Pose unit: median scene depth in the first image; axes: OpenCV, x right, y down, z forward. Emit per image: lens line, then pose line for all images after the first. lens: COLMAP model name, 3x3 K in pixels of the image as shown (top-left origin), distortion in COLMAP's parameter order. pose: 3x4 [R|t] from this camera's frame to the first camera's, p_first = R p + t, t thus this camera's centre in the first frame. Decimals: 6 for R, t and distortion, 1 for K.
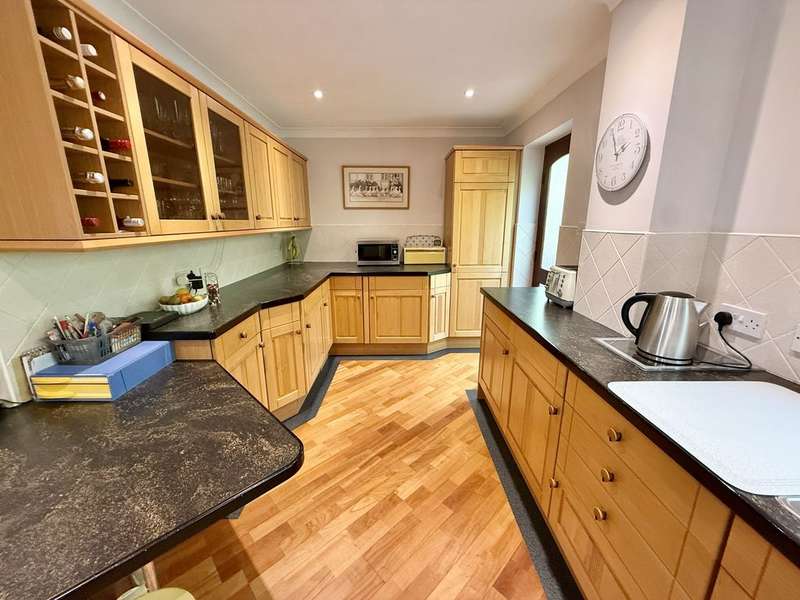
lens RADIAL K [[318.3, 0, 400.0], [0, 318.3, 300.0], [0, 0, 1]] dist [-0.000428, 0.000000]
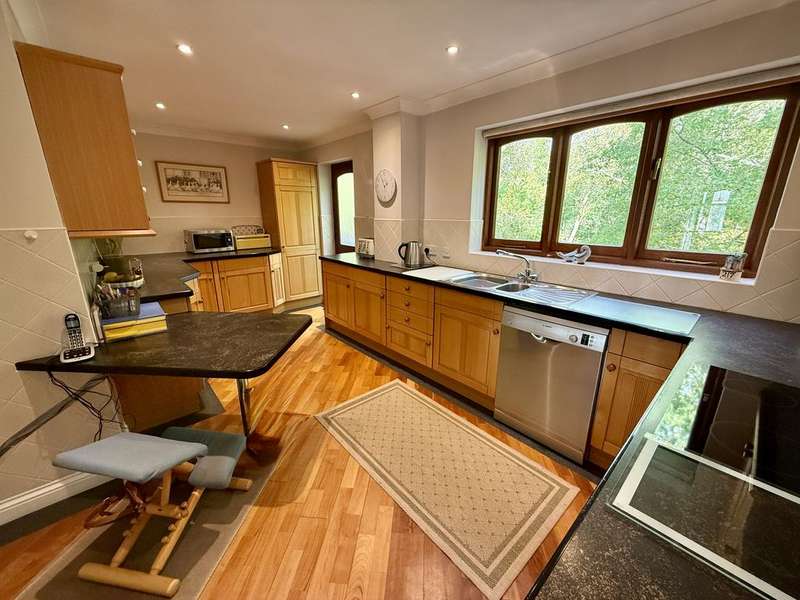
lens RADIAL K [[318.3, 0, 400.0], [0, 318.3, 300.0], [0, 0, 1]] dist [-0.000428, 0.000000]
pose [[0.750702, -0.175654, 0.636862, -0.380908], [0.156001, 0.983876, 0.087479, 0.077231], [-0.641959, 0.033680, 0.765999, -0.365595]]
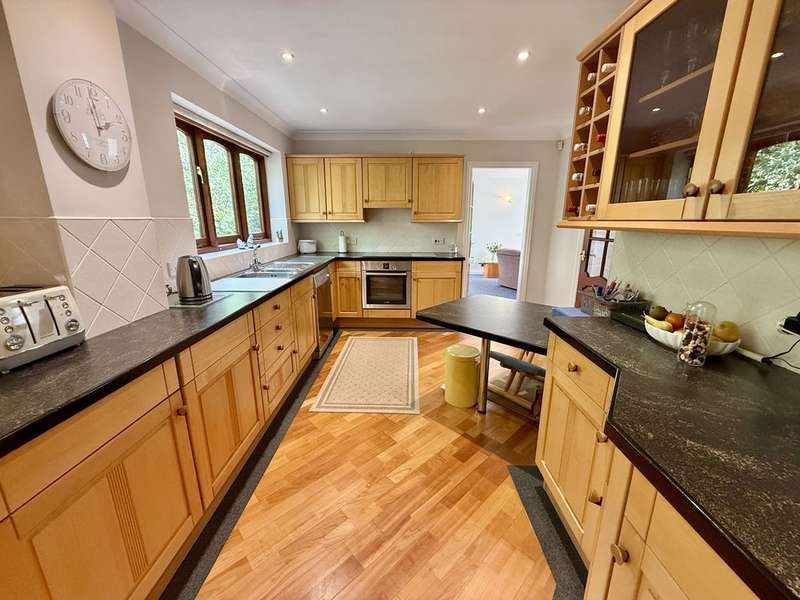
lens RADIAL K [[318.3, 0, 400.0], [0, 318.3, 300.0], [0, 0, 1]] dist [-0.000428, 0.000000]
pose [[-0.999871, -0.002839, 0.015789, -0.067909], [0.004879, 0.883785, 0.467868, -0.197870], [-0.015283, 0.467885, -0.883657, 0.876501]]
